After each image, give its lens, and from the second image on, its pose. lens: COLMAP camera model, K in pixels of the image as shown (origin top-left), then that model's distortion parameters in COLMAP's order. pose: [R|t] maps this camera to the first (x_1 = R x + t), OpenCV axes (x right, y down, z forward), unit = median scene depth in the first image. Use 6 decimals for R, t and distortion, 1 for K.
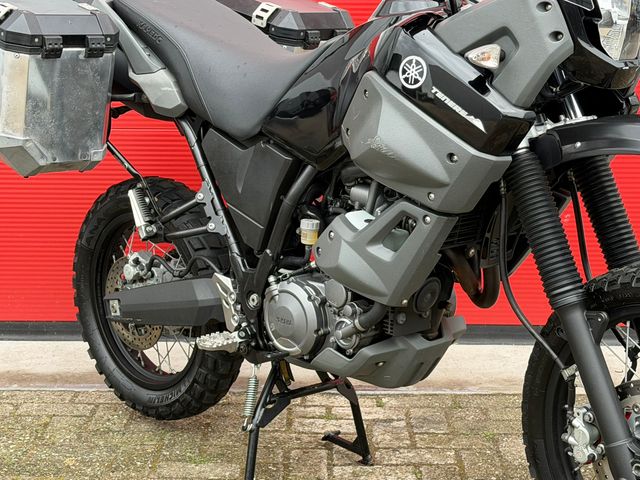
lens RADIAL K [[1361.2, 0, 324.8], [0, 1361.2, 236.5], [0, 0, 1]] dist [0.134573, 0.115499]
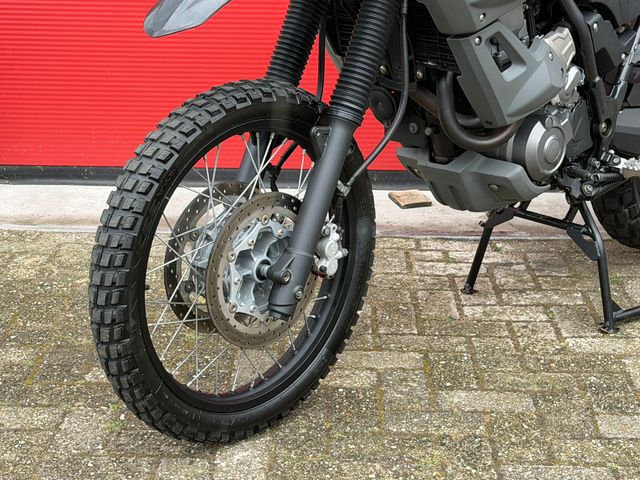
lens RADIAL K [[1361.1, 0, 318.3], [0, 1361.1, 249.3], [0, 0, 1]] dist [0.137460, 0.125921]
pose [[0.999951, 0.005040, -0.008548, -0.102317], [-0.004122, 0.994551, 0.104174, 0.024666], [0.009027, -0.104133, 0.994522, 0.005325]]
